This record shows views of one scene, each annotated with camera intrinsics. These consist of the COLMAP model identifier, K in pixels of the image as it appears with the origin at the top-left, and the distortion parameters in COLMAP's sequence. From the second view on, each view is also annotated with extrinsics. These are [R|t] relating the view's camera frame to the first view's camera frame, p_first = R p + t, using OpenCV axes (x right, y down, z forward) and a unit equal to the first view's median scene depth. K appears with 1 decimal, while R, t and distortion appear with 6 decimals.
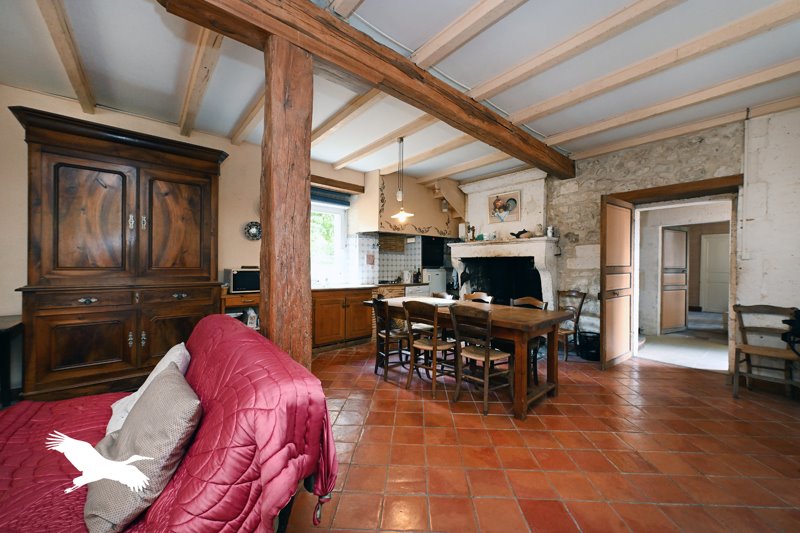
lens RADIAL K [[310.7, 0, 398.1], [0, 310.7, 266.3], [0, 0, 1]] dist [-0.001674, 0.000103]
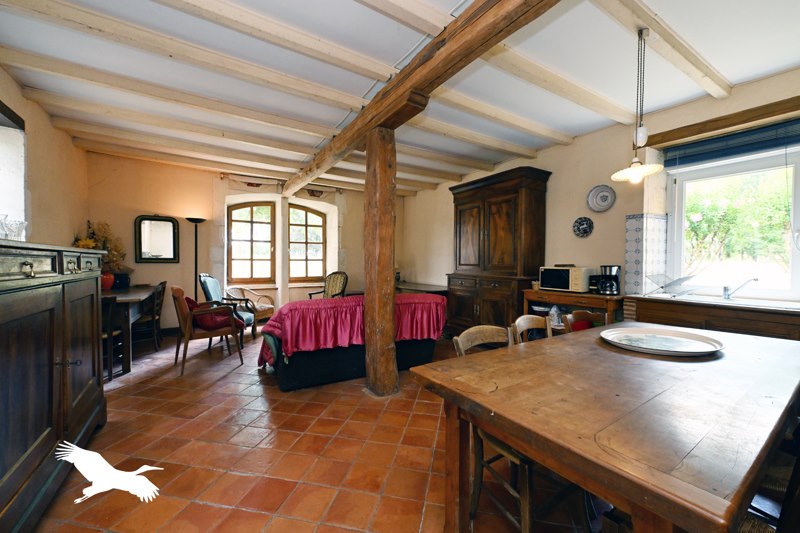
lens RADIAL K [[310.7, 0, 403.2], [0, 310.7, 264.7], [0, 0, 1]] dist [-0.001674, 0.000103]
pose [[-0.154676, -0.000208, -0.987965, 0.738952], [-0.010031, 0.999949, 0.001360, 0.006041], [0.987914, 0.010121, -0.154670, 0.813689]]
